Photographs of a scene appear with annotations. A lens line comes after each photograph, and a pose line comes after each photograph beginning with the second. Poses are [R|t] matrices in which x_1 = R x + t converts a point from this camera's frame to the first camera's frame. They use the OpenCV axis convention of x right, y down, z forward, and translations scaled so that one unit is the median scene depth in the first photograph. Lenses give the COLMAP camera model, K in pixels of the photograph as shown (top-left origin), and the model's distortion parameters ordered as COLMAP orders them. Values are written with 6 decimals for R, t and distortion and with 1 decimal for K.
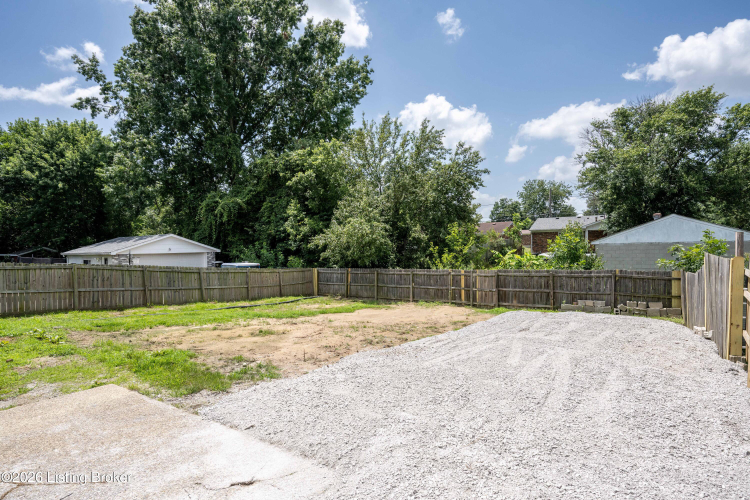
lens RADIAL K [[383.9, 0, 392.4], [0, 383.9, 260.1], [0, 0, 1]] dist [0.003752, 0.000507]
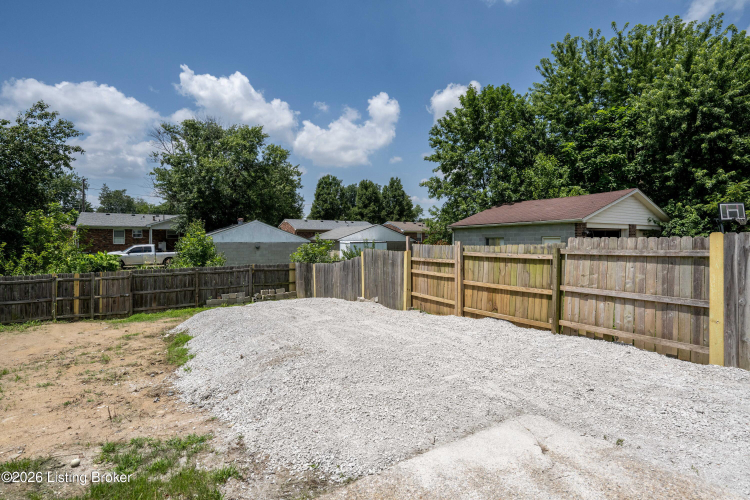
lens RADIAL K [[371.3, 0, 375.0], [0, 371.3, 250.0], [0, 0, 1]] dist [-0.013506, 0.000302]
pose [[0.407462, -0.001368, 0.913221, -0.185290], [0.025361, 0.999630, -0.009818, 0.000898], [-0.912870, 0.027161, 0.407346, 0.118391]]
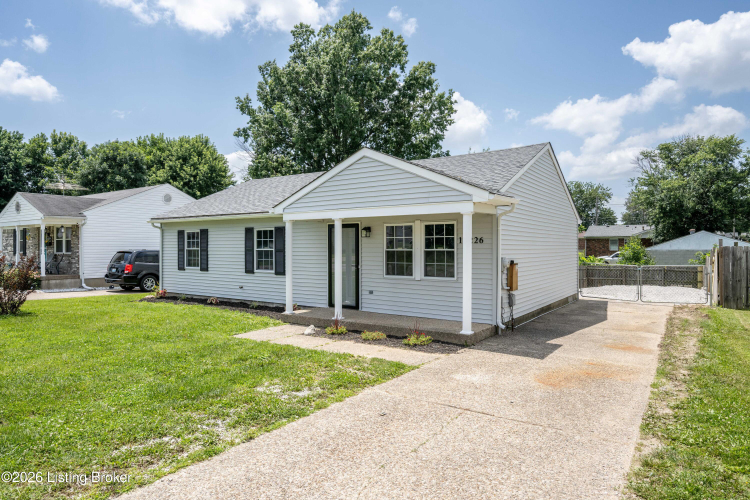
lens RADIAL K [[461.9, 0, 375.0], [0, 461.9, 250.0], [0, 0, 1]] dist [-0.001407, 0.000100]
pose [[0.999626, 0.019788, -0.018857, -0.387200], [-0.020351, 0.999337, -0.030181, 0.026176], [0.018247, 0.030553, 0.999367, -0.622876]]
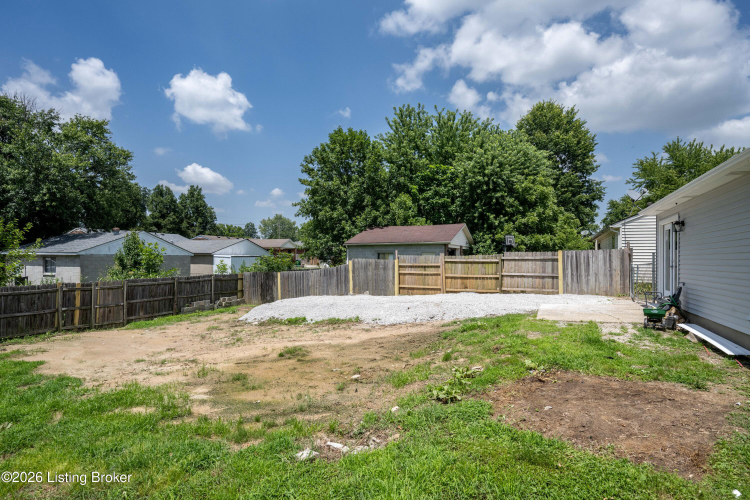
lens RADIAL K [[409.9, 0, 377.7], [0, 409.9, 258.9], [0, 0, 1]] dist [0.001379, 0.000535]
pose [[-0.174694, 0.021102, 0.984397, -0.524554], [0.032868, 0.999338, -0.015590, 0.008319], [-0.984074, 0.029631, -0.175272, 0.430339]]
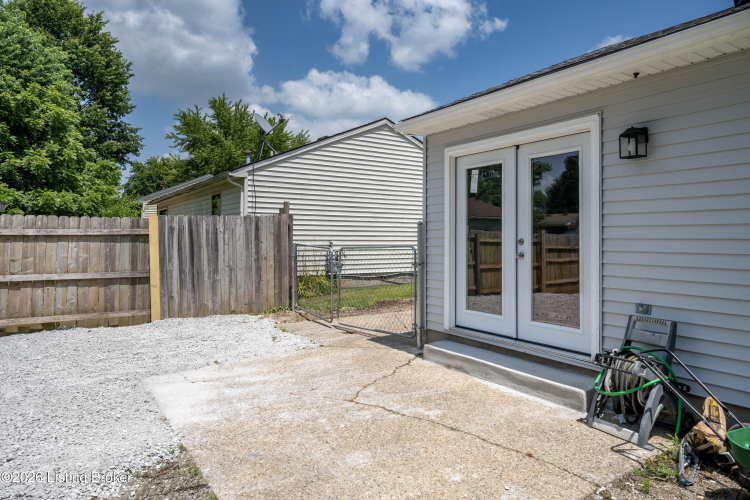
lens RADIAL K [[486.3, 0, 377.1], [0, 486.3, 227.5], [0, 0, 1]] dist [-0.001188, 0.001101]
pose [[-0.923872, 0.024872, 0.381893, -0.193668], [0.028079, 0.999602, 0.002827, 0.005901], [-0.381671, 0.013335, -0.924202, 0.270702]]
